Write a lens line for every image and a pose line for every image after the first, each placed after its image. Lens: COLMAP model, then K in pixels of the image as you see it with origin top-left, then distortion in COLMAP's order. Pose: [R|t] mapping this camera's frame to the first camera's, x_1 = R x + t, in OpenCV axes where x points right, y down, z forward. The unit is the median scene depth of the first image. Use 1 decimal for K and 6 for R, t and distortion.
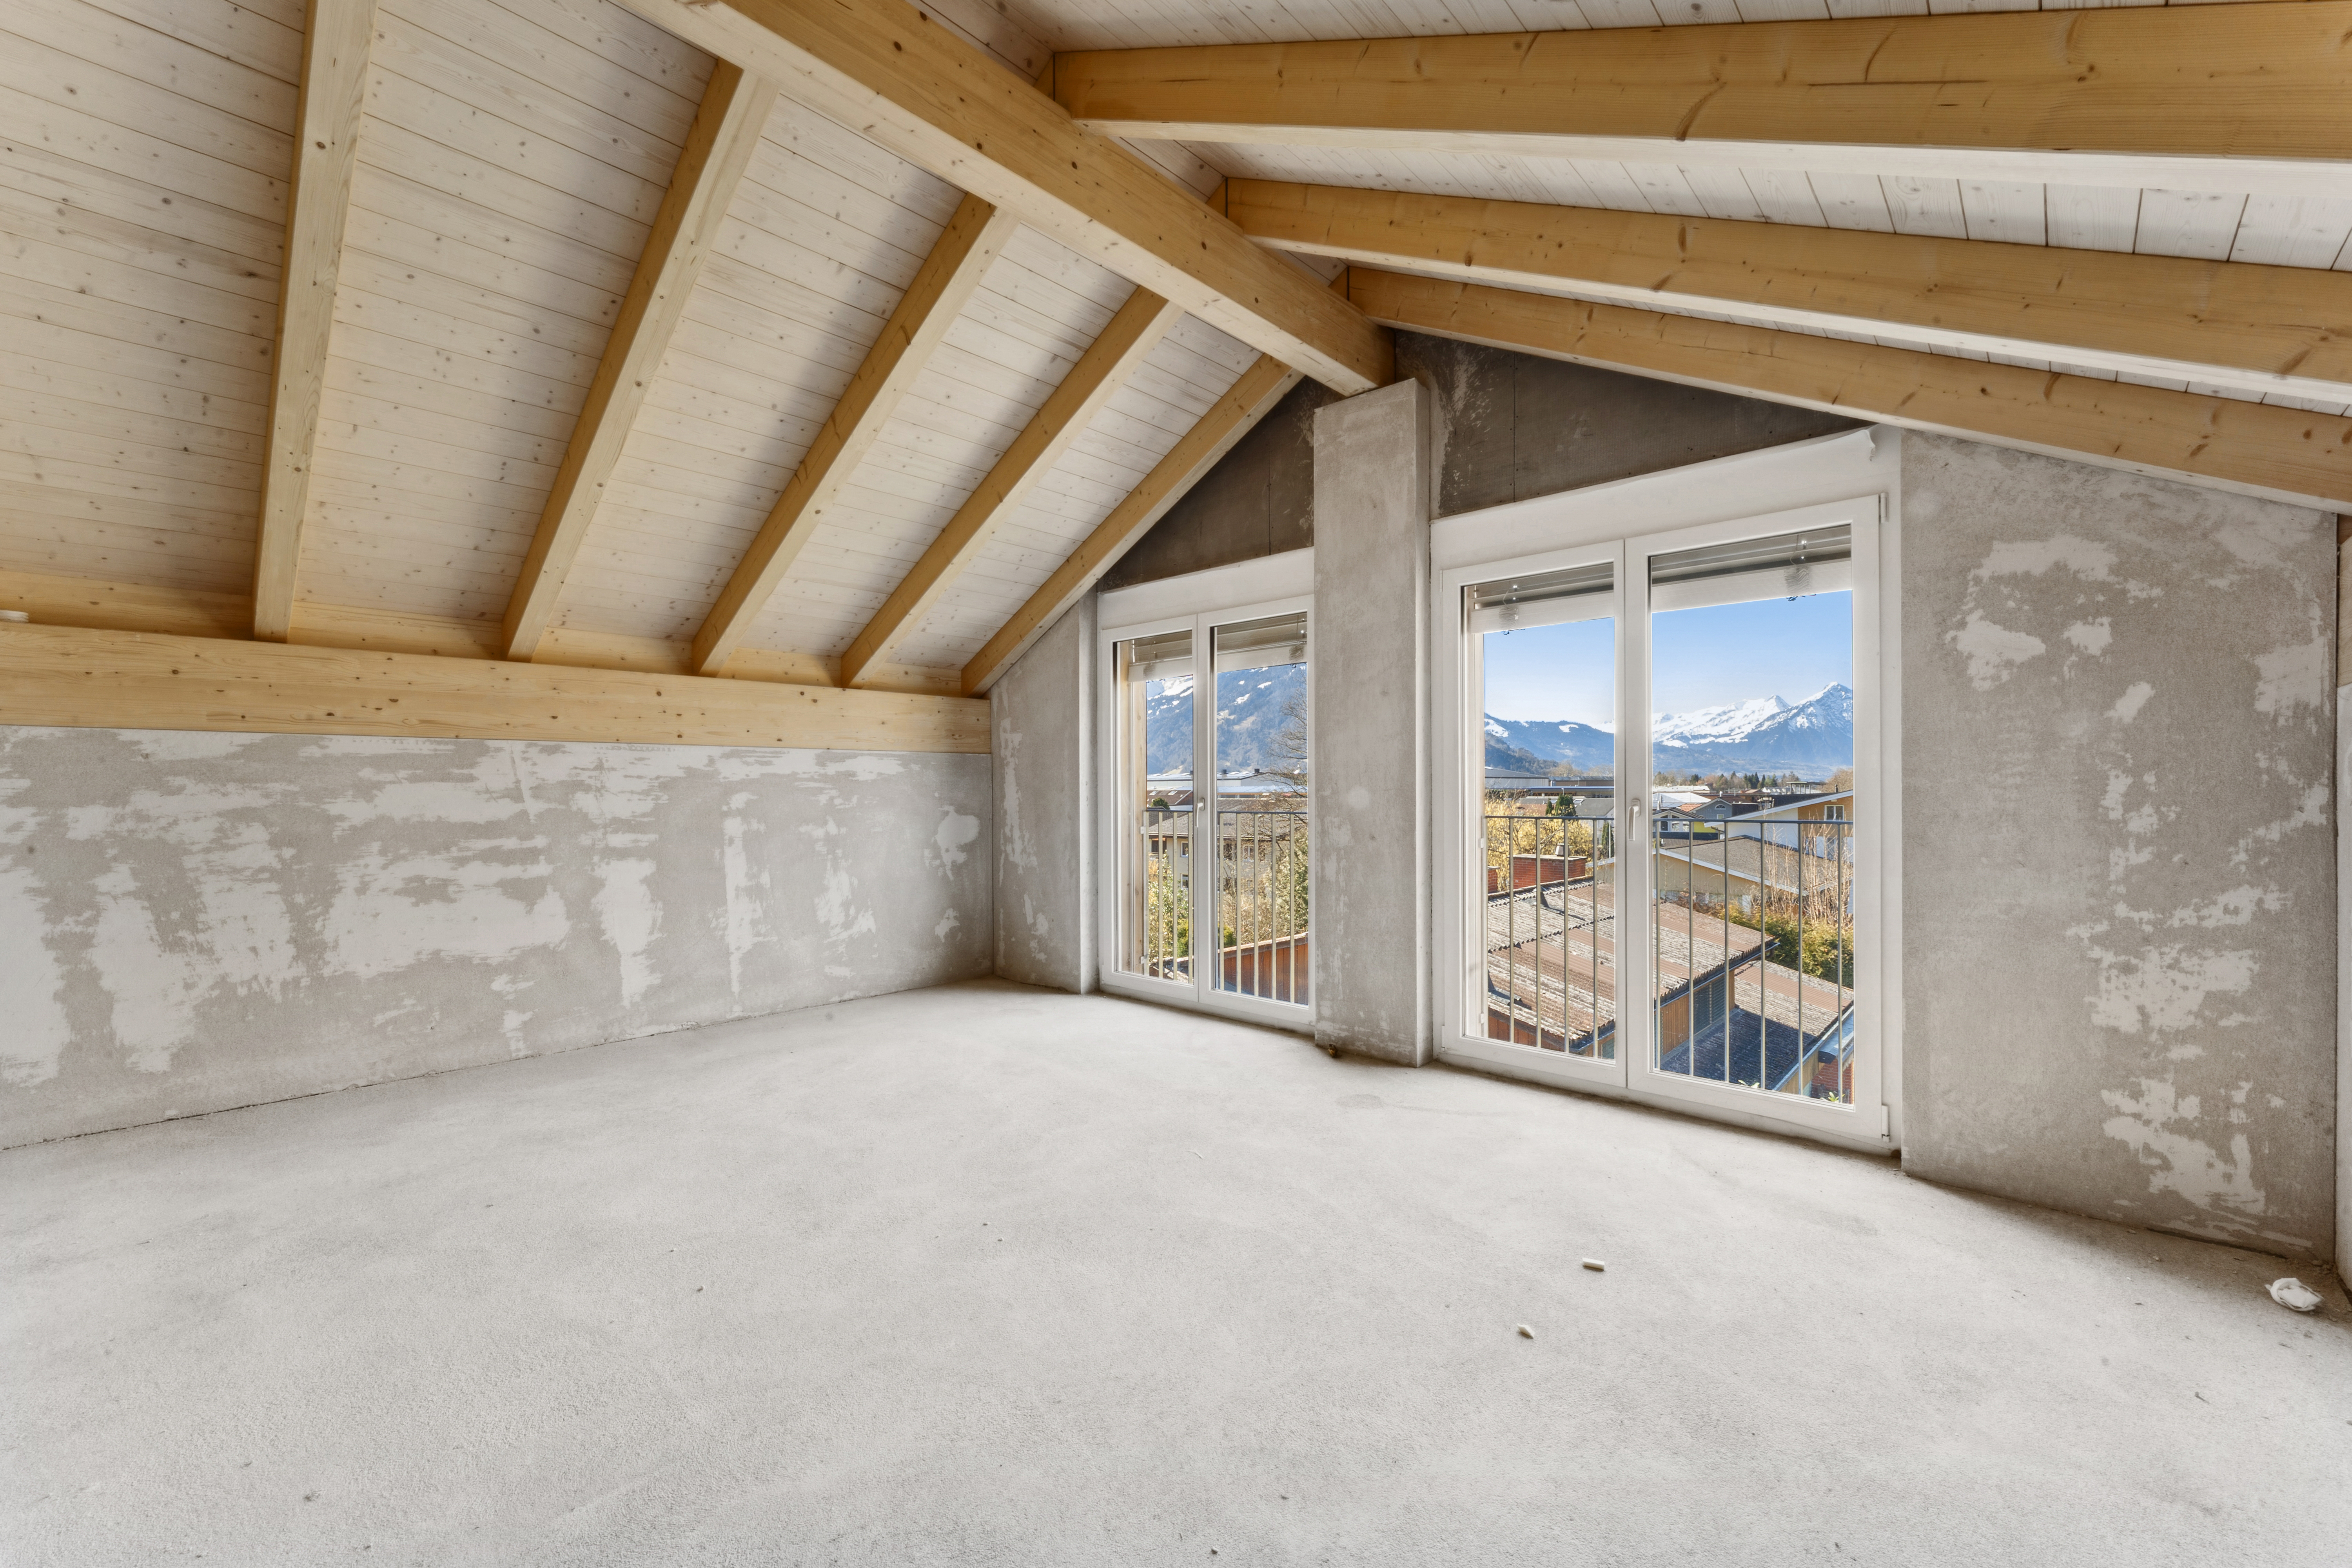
lens RADIAL K [[947.0, 0, 1190.9], [0, 947.0, 786.2], [0, 0, 1]] dist [-0.003186, -0.000656]
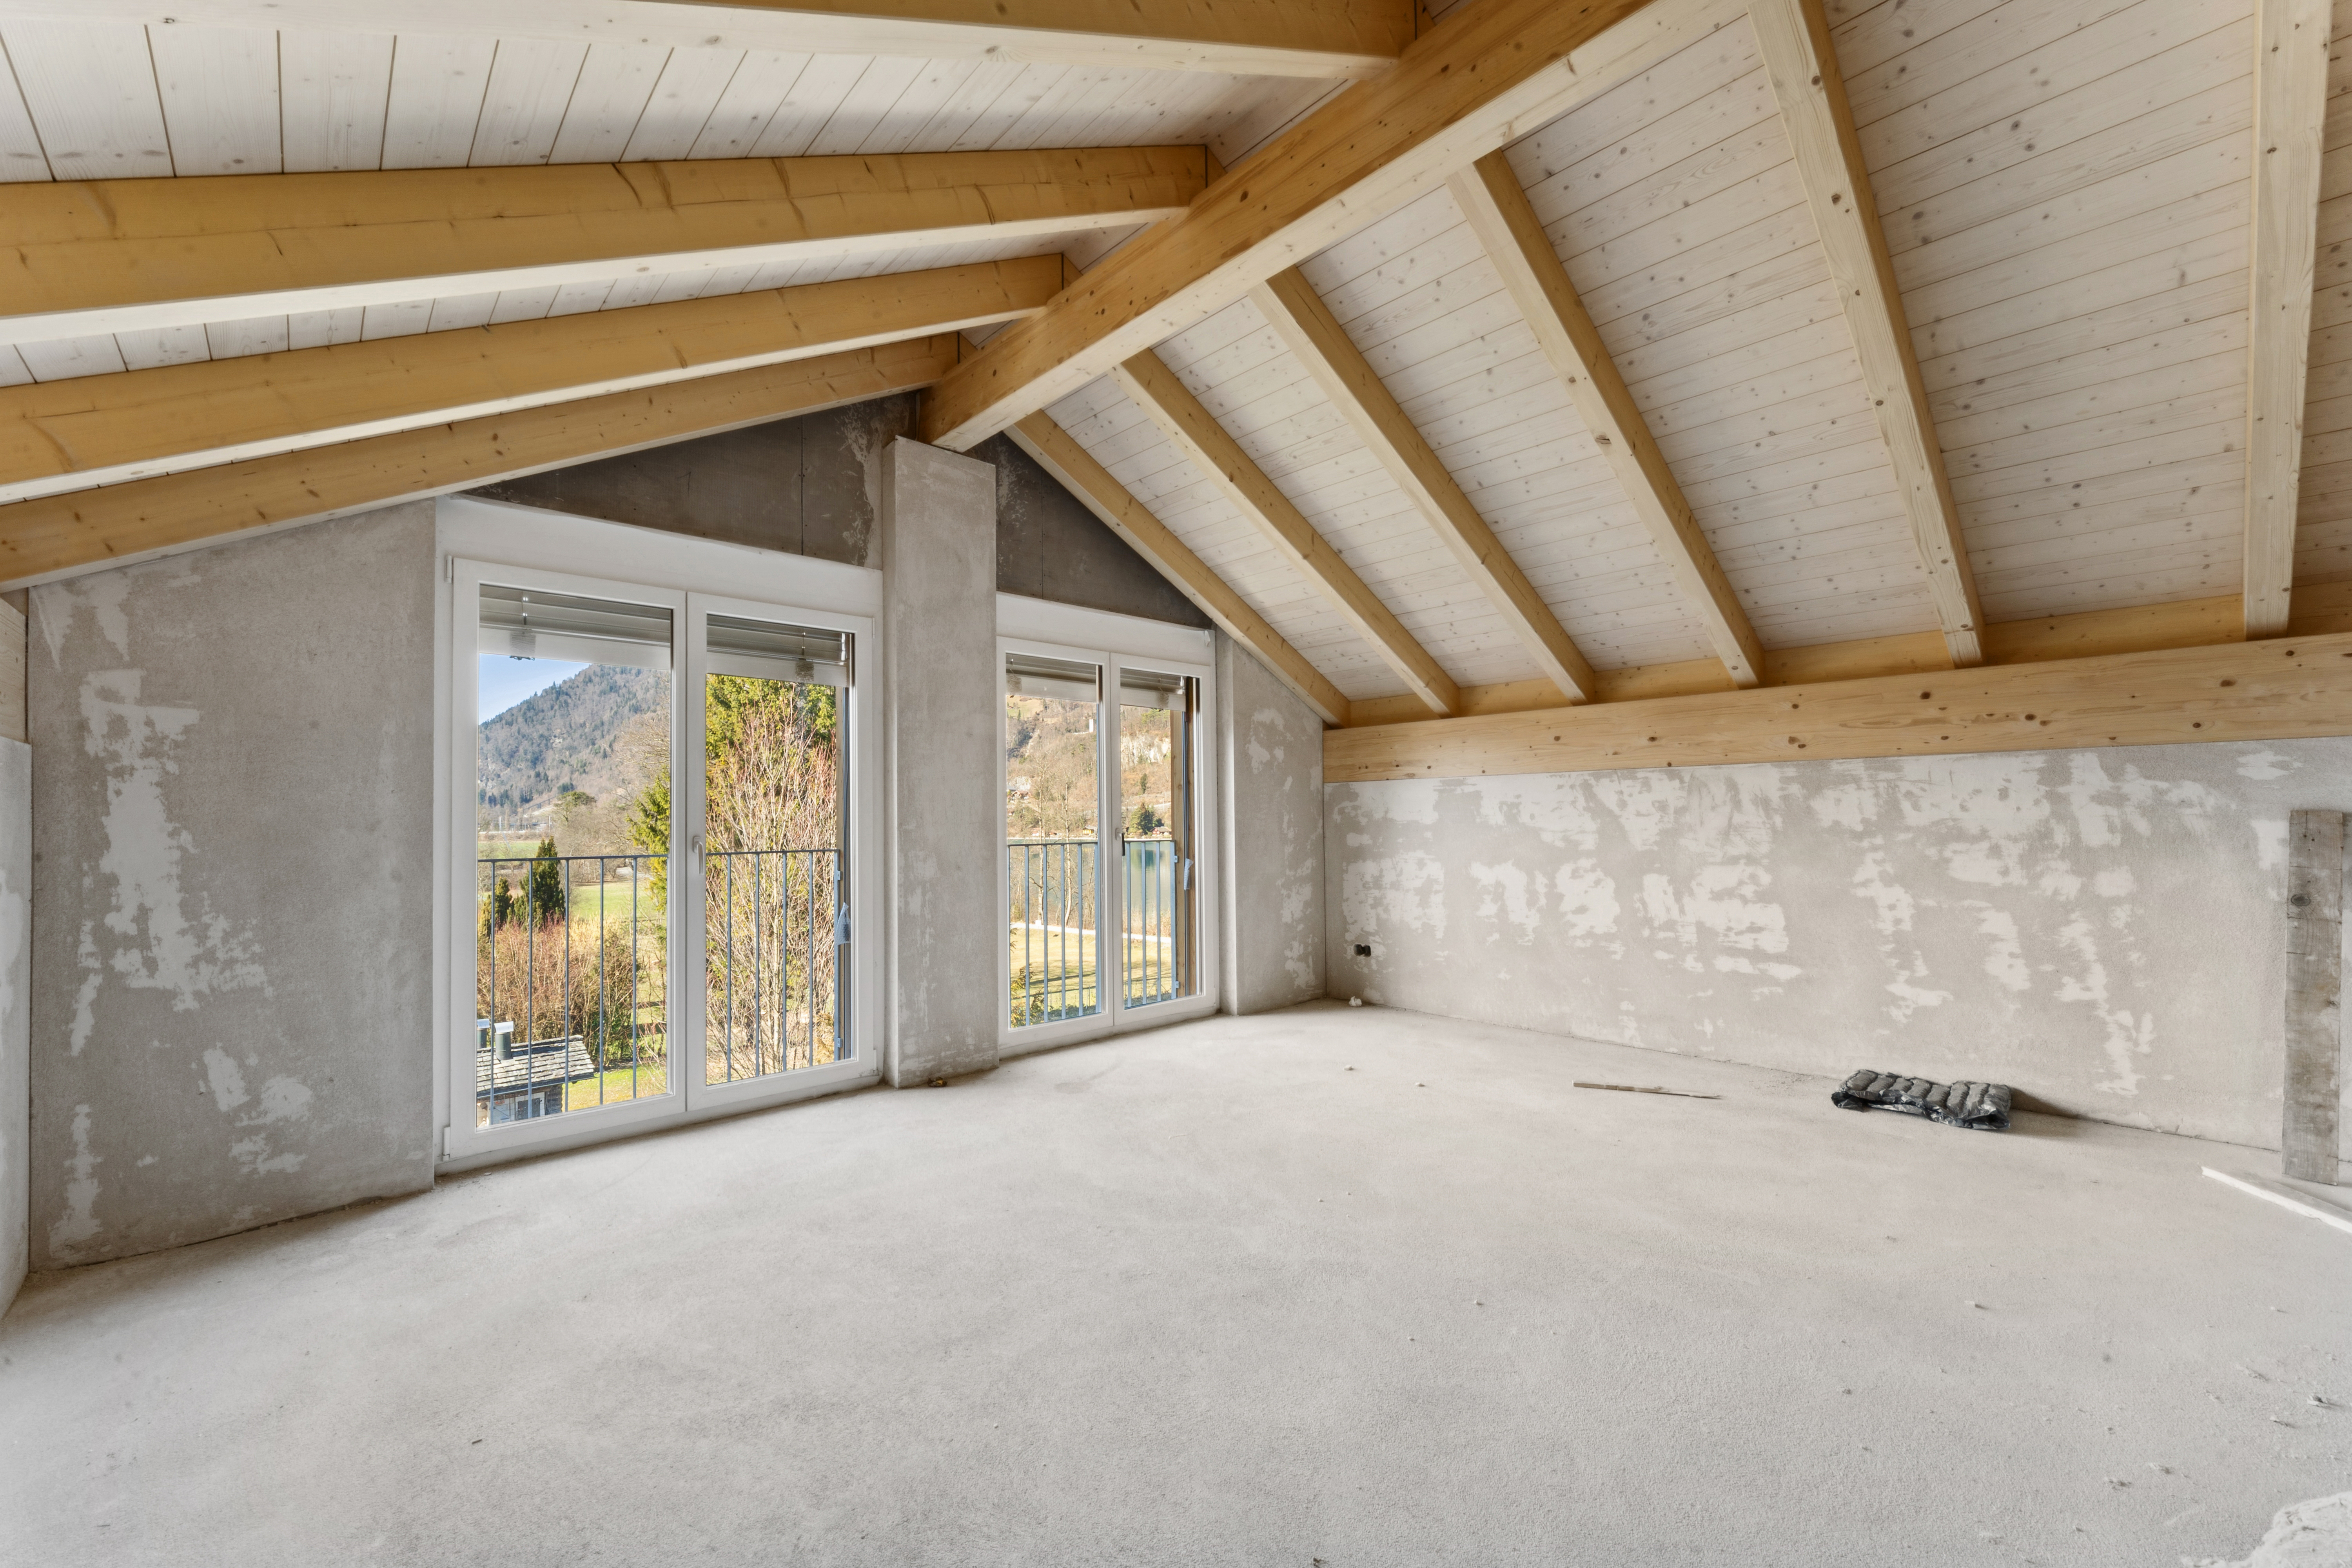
lens RADIAL K [[947.0, 0, 1190.9], [0, 947.0, 786.2], [0, 0, 1]] dist [-0.003186, -0.000656]
pose [[0.065909, 0.034848, 0.997217, -0.868892], [0.002405, 0.999382, -0.035082, 0.000068], [-0.997823, 0.004711, 0.065784, 0.674685]]
